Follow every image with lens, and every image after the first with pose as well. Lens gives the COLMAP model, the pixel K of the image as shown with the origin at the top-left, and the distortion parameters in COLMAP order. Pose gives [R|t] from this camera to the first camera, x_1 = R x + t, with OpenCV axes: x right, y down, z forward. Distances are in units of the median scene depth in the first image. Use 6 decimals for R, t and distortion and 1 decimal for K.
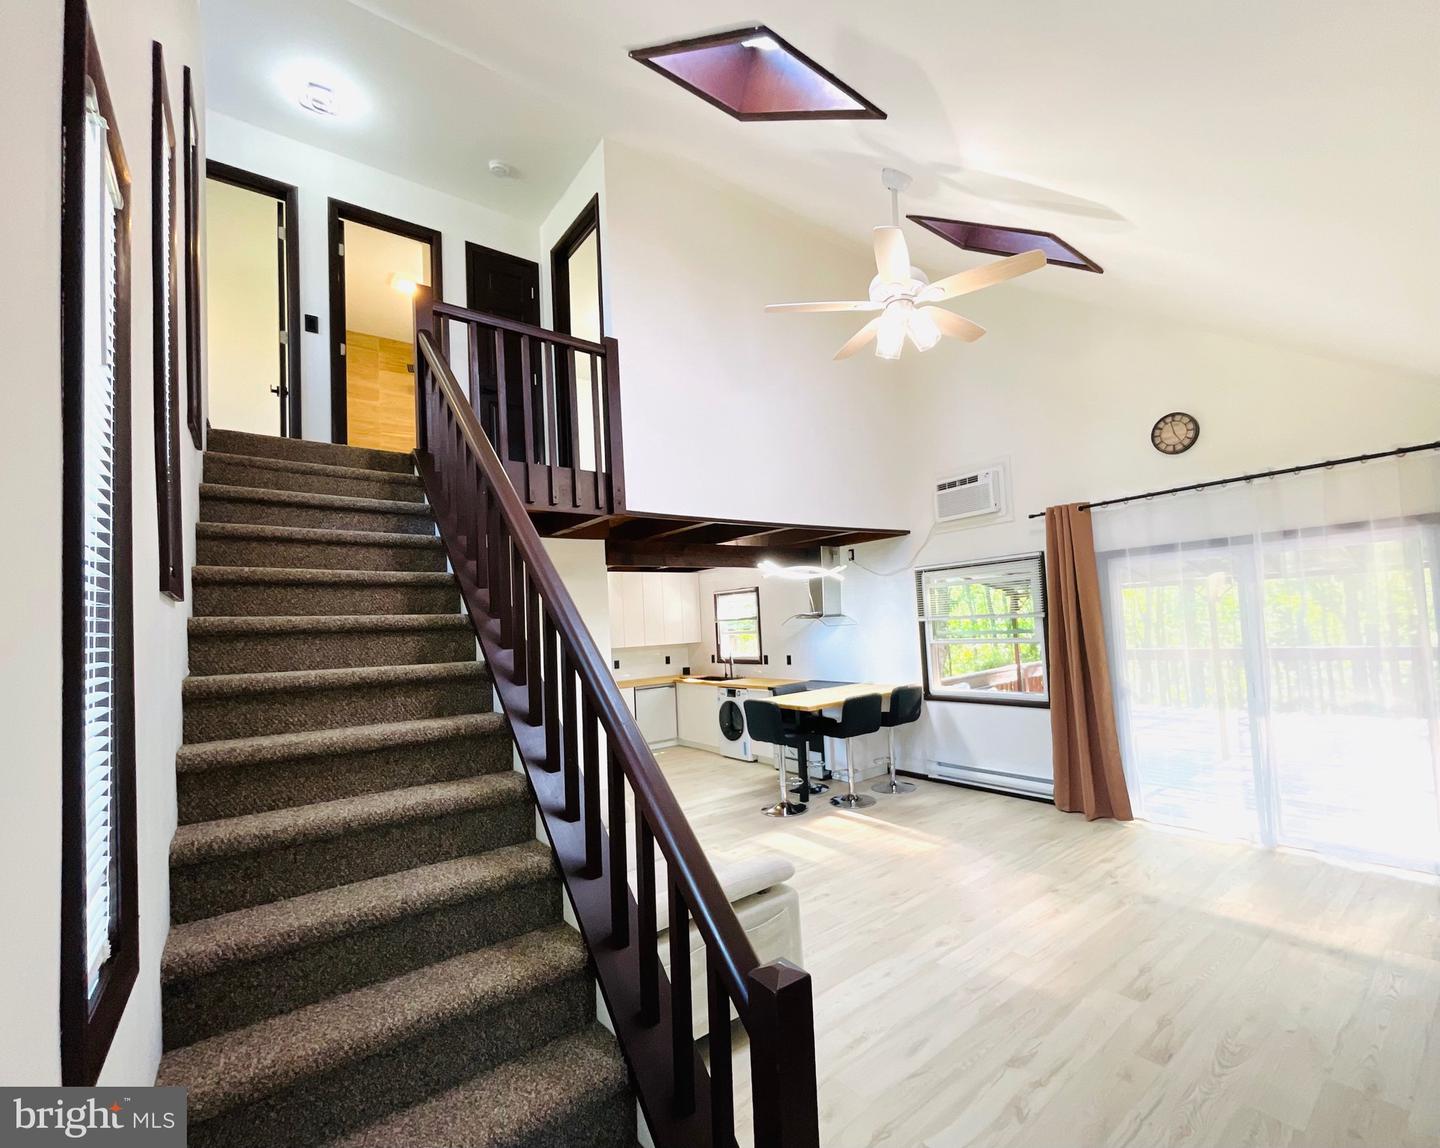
lens RADIAL K [[593.1, 0, 724.1], [0, 593.1, 610.3], [0, 0, 1]] dist [-0.000001, 0.000011]
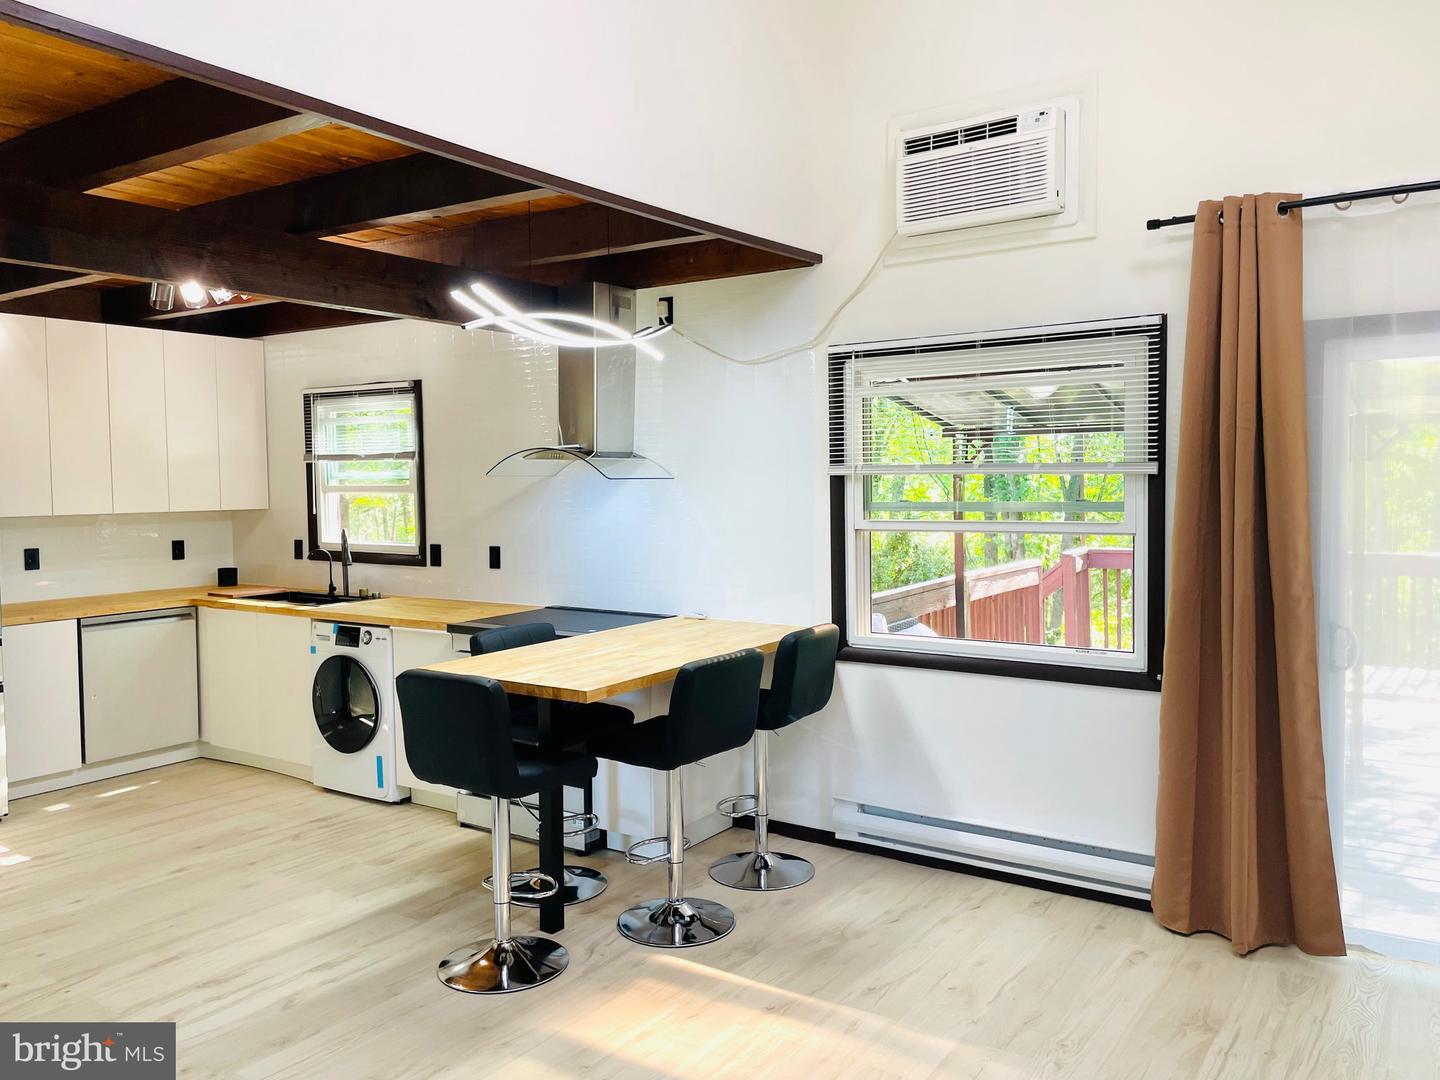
lens RADIAL K [[1111.7, 0, 720.0], [0, 1111.7, 540.0], [0, 0, 1]] dist [0.074559, -0.095751]
pose [[0.940322, 0.024545, 0.339400, -0.013914], [-0.049144, 0.996735, 0.064072, 0.017839], [-0.336719, -0.076927, 0.938458, 0.282455]]
